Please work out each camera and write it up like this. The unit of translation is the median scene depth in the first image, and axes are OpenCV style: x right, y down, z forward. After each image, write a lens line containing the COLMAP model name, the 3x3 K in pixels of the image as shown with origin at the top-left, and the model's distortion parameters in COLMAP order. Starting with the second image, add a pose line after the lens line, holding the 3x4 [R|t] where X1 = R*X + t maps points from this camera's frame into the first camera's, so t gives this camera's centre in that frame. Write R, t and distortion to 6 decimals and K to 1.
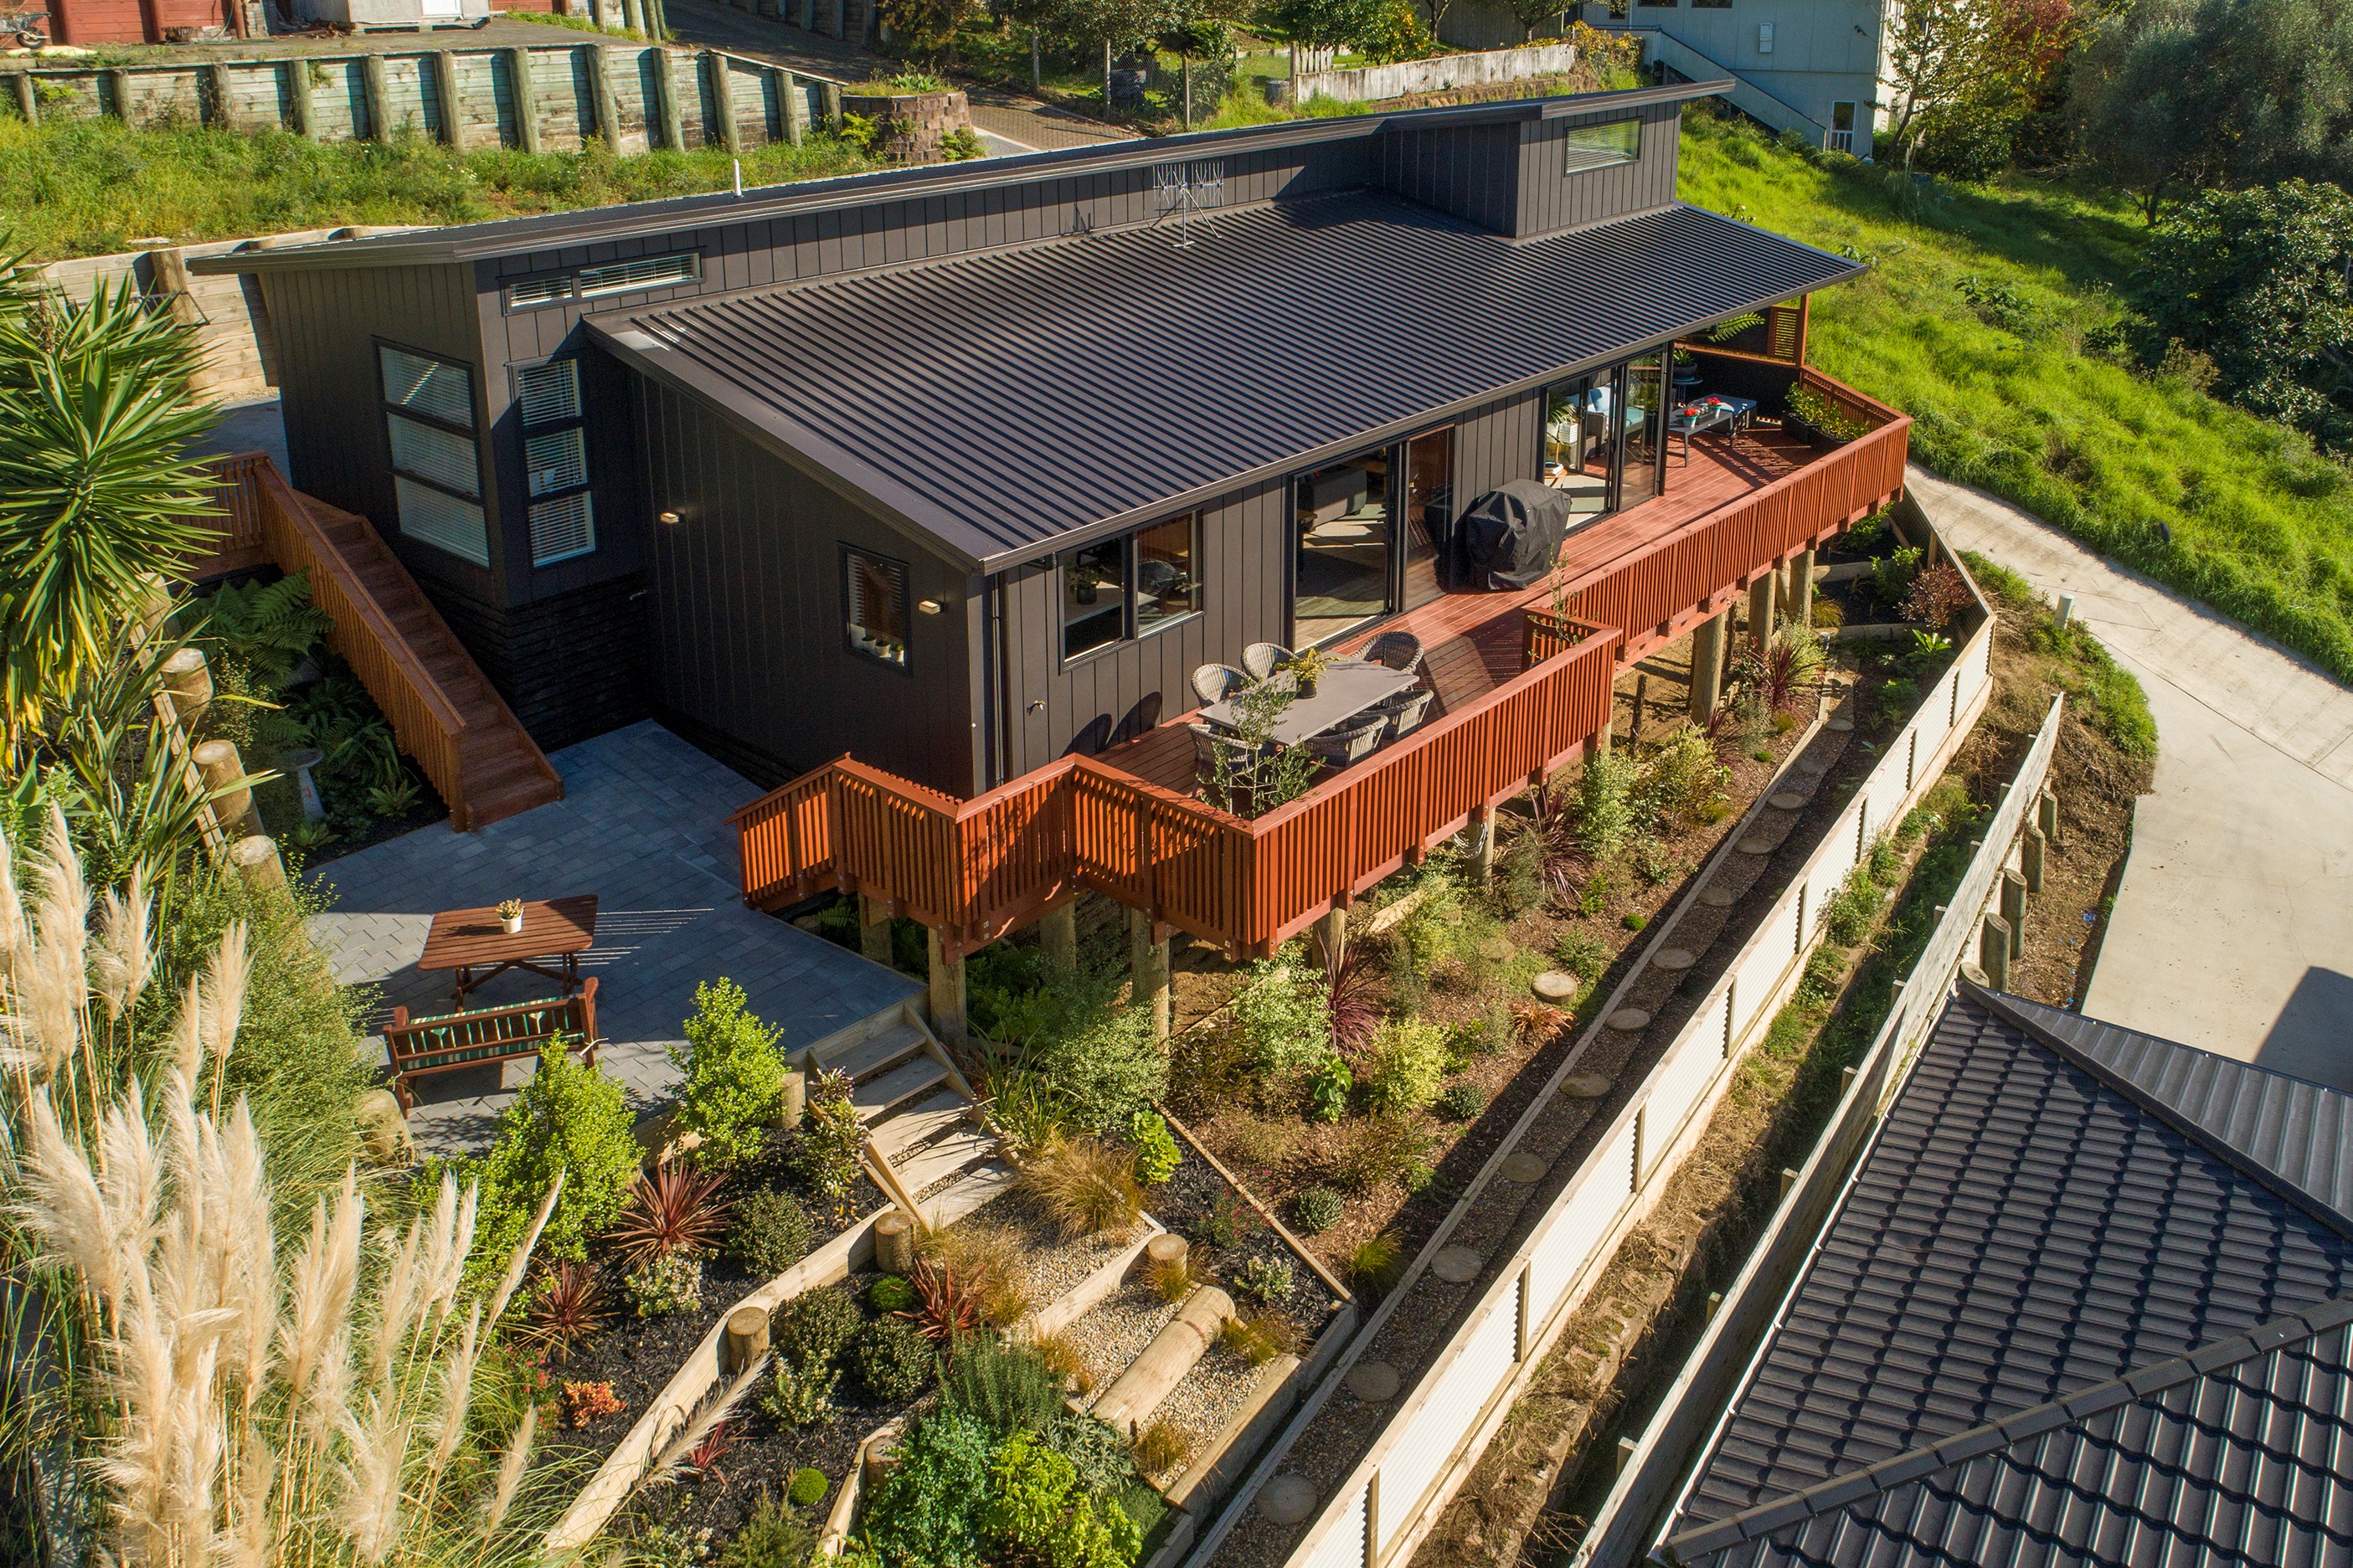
lens RADIAL K [[2046.8, 0, 1205.5], [0, 2046.8, 782.5], [0, 0, 1]] dist [-0.003075, 0.013798]
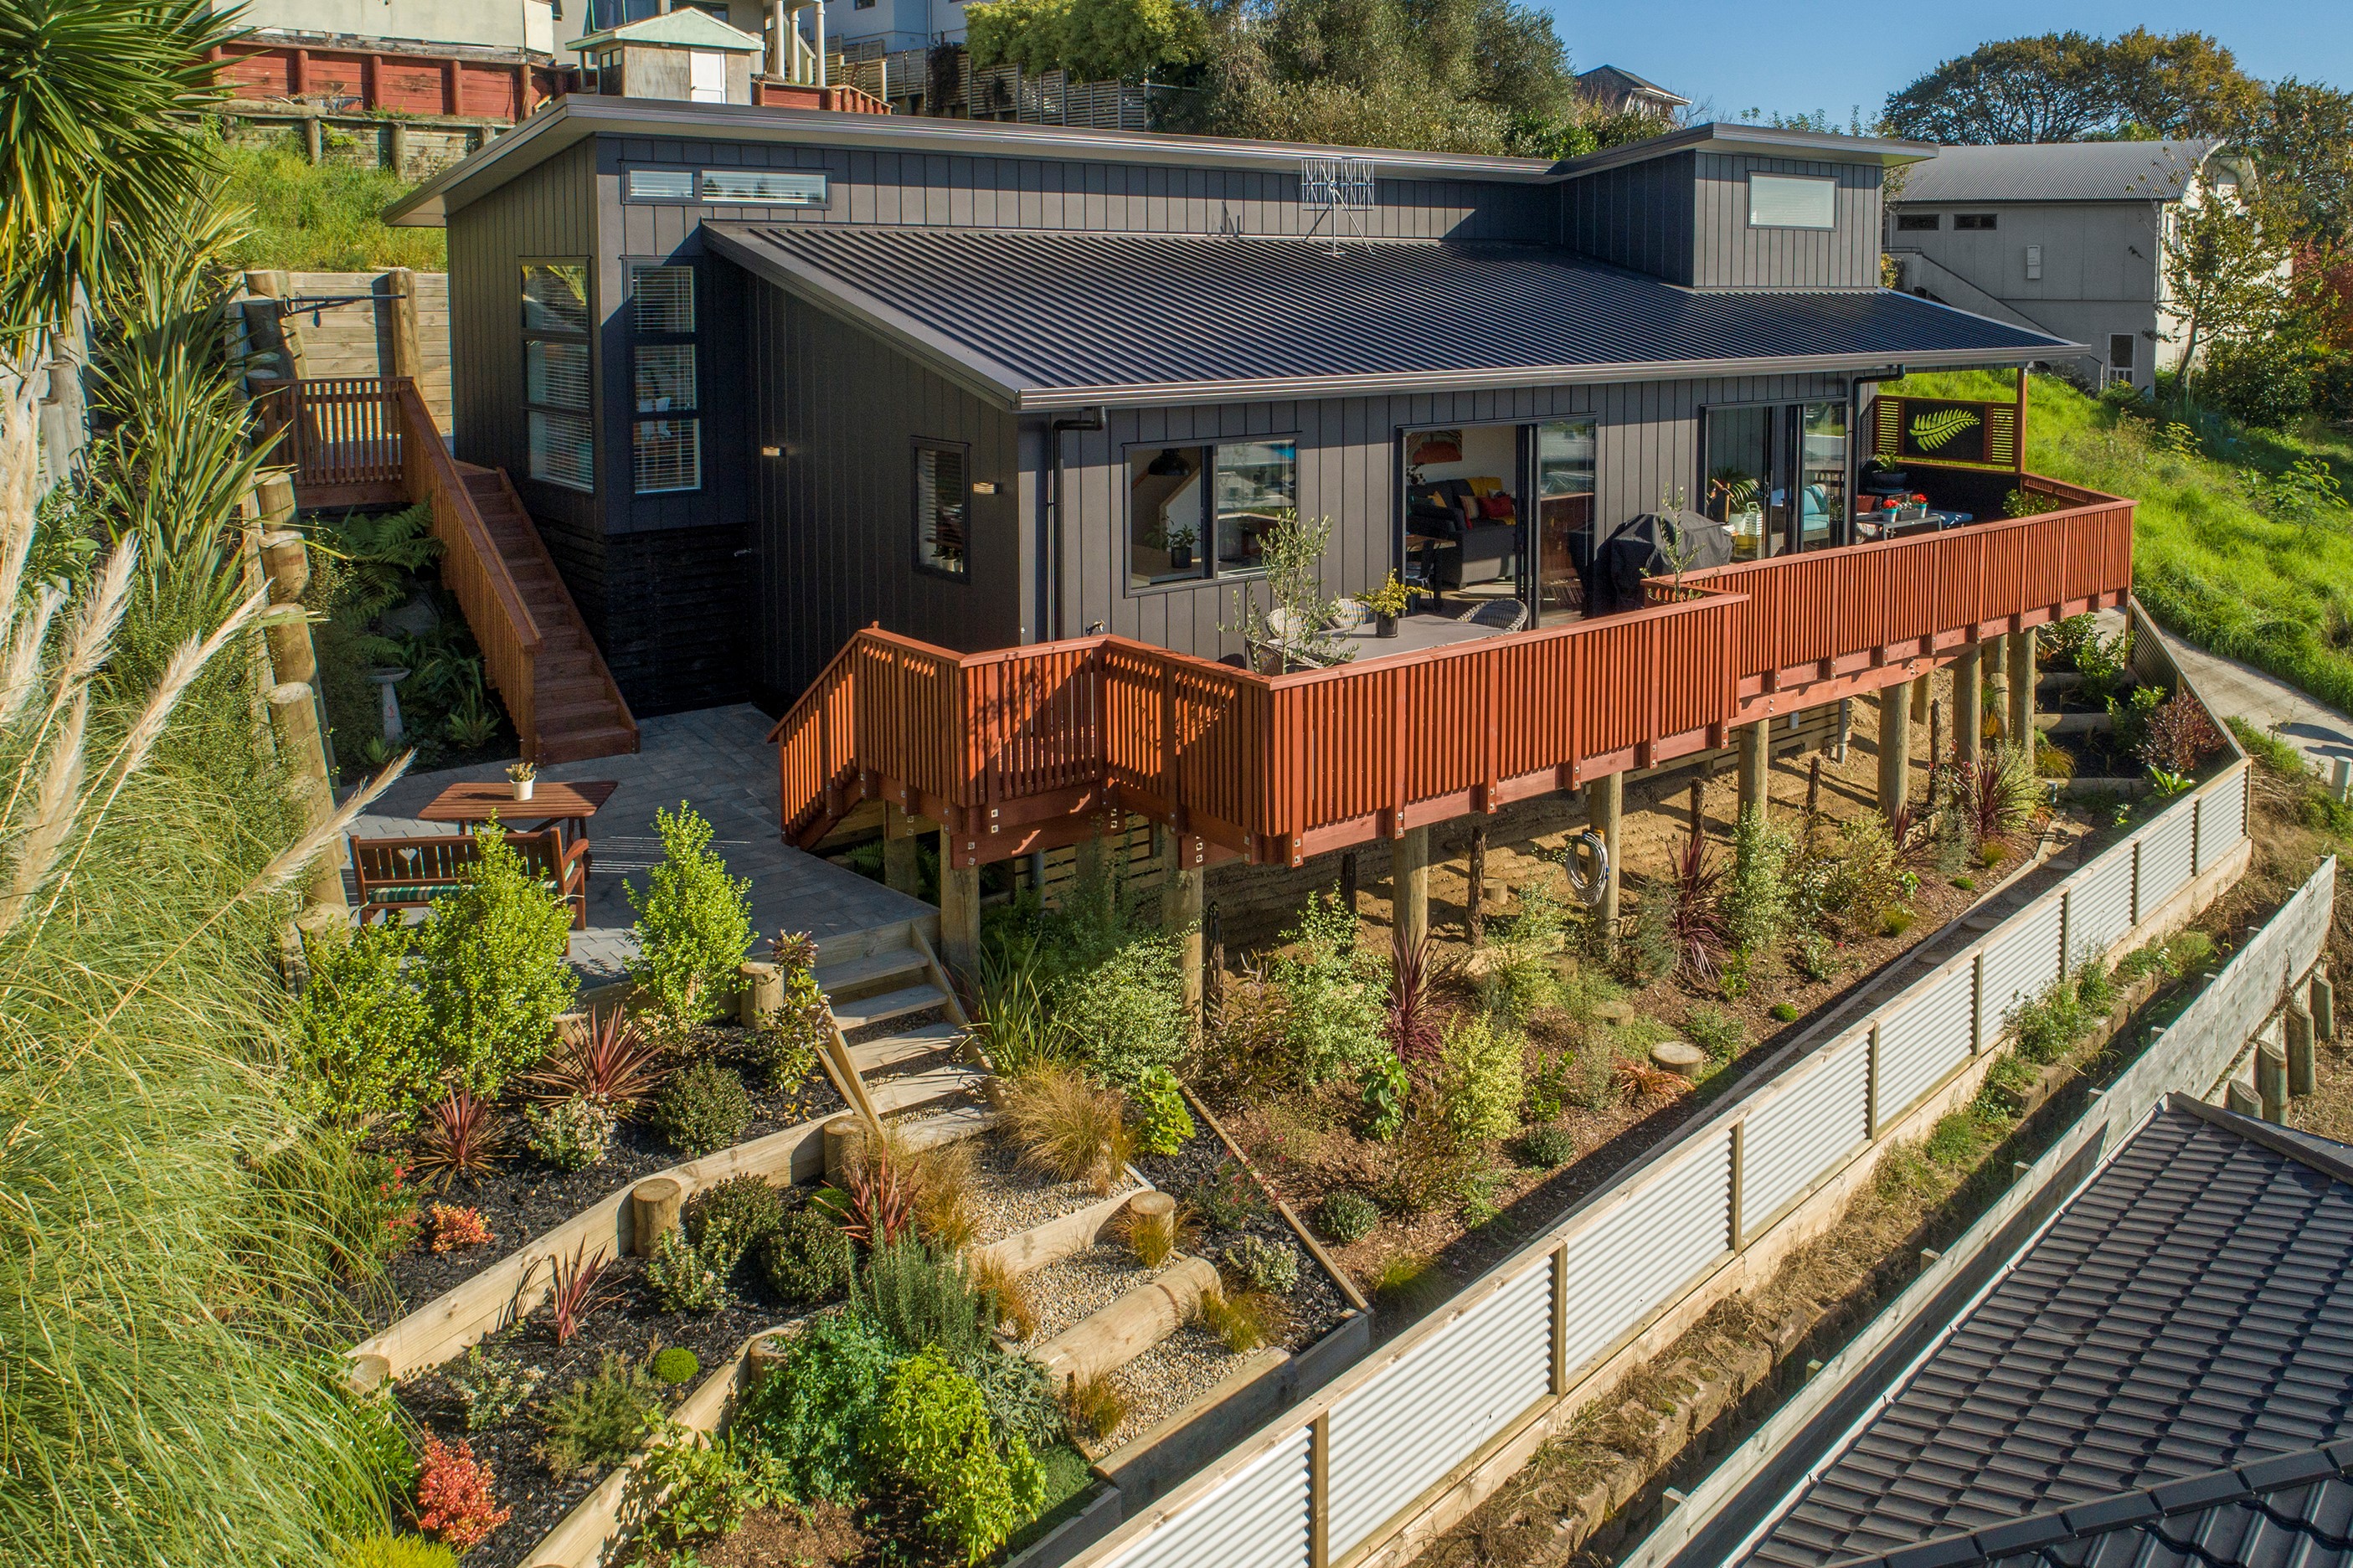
lens RADIAL K [[2046.8, 0, 1205.5], [0, 2046.8, 782.5], [0, 0, 1]] dist [-0.003075, 0.013798]
pose [[0.982534, 0.075342, -0.170148, 0.130340], [-0.111947, 0.969719, -0.217053, 0.228051], [0.148643, 0.232309, 0.961217, 0.126497]]
